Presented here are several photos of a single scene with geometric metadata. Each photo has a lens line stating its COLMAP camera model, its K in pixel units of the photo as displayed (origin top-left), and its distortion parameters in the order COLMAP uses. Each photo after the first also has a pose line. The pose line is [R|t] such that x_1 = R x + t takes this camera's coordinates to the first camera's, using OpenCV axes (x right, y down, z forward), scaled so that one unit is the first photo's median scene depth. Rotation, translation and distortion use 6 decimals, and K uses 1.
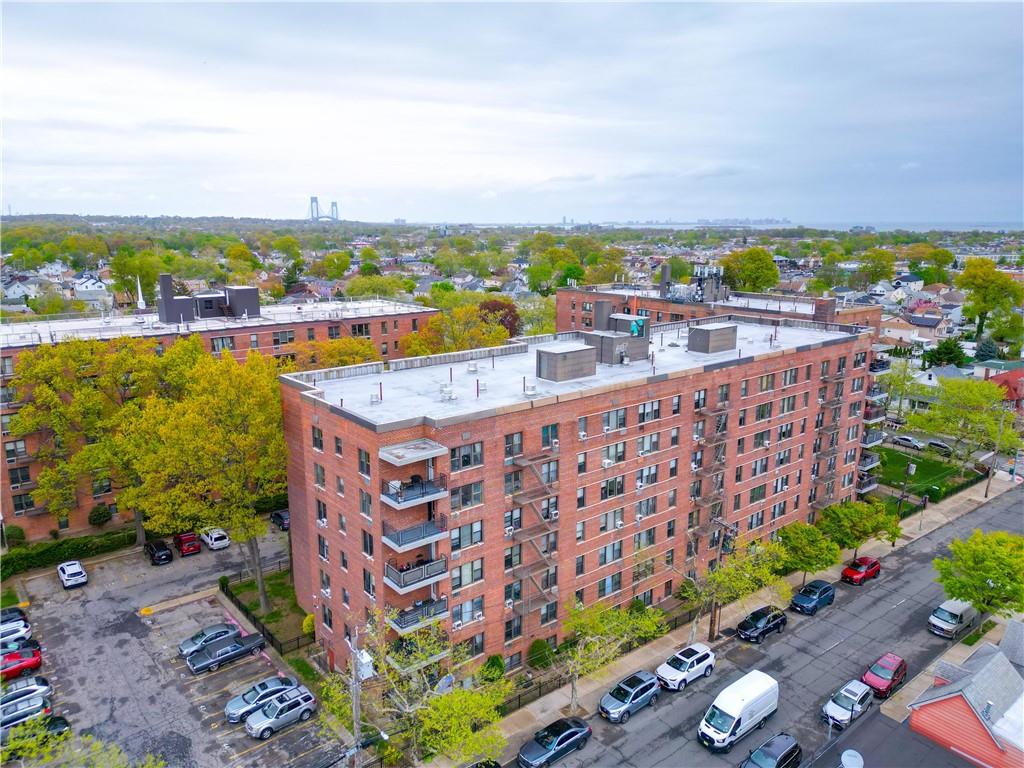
lens RADIAL K [[720.8, 0, 512.0], [0, 720.8, 384.0], [0, 0, 1]] dist [0.106218, -0.132006]
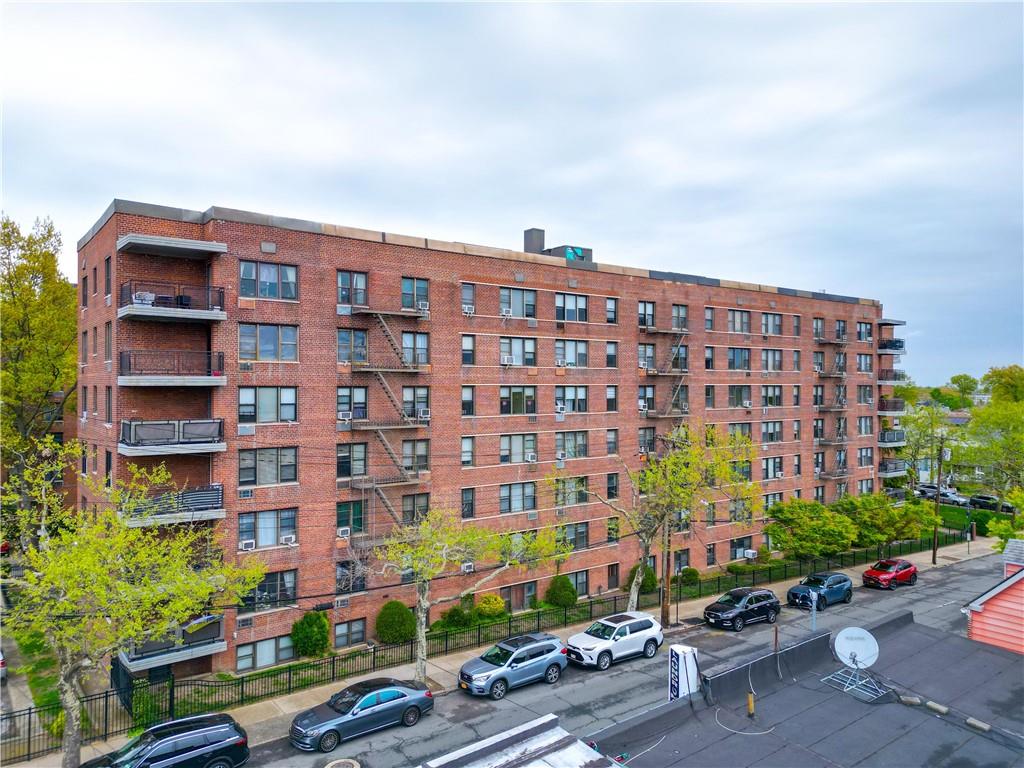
lens RADIAL K [[720.8, 0, 512.0], [0, 720.8, 384.0], [0, 0, 1]] dist [0.106218, -0.132006]
pose [[0.999483, -0.002202, -0.032077, 0.146901], [-0.005019, 0.974732, -0.223320, 0.271797], [0.031758, 0.223365, 0.974217, 0.279491]]
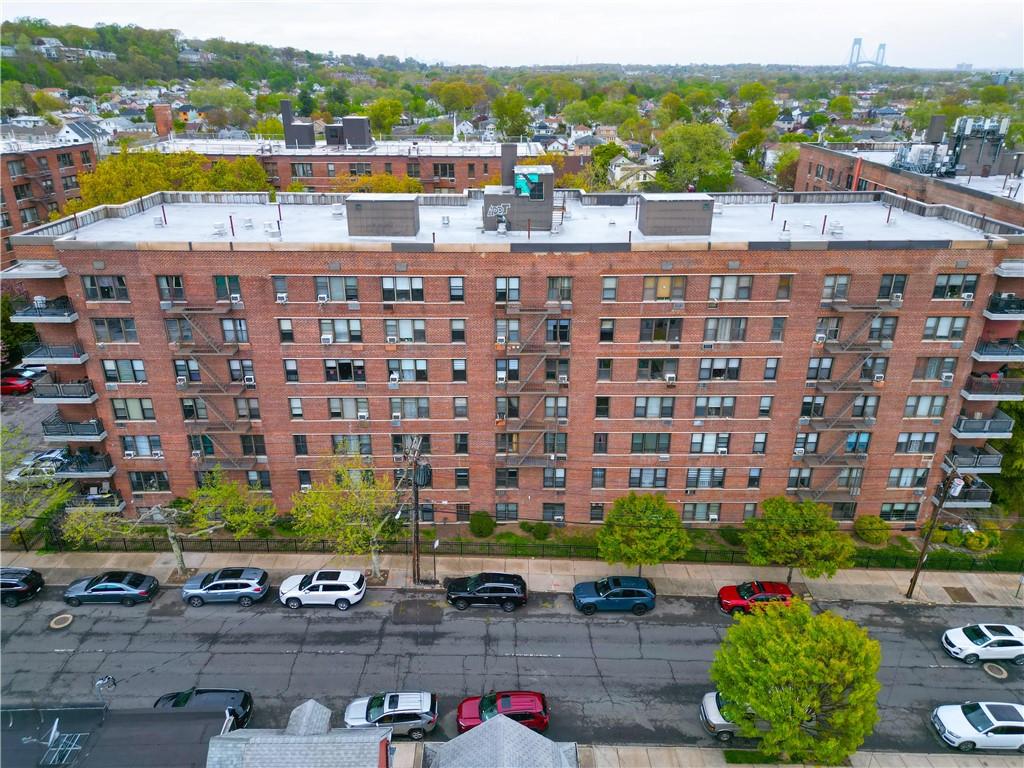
lens RADIAL K [[720.8, 0, 512.0], [0, 720.8, 384.0], [0, 0, 1]] dist [0.106218, -0.132006]
pose [[0.781551, 0.249021, -0.571985, 0.726998], [-0.138656, 0.963282, 0.229919, -0.056863], [0.608237, -0.100384, 0.787382, 0.432178]]
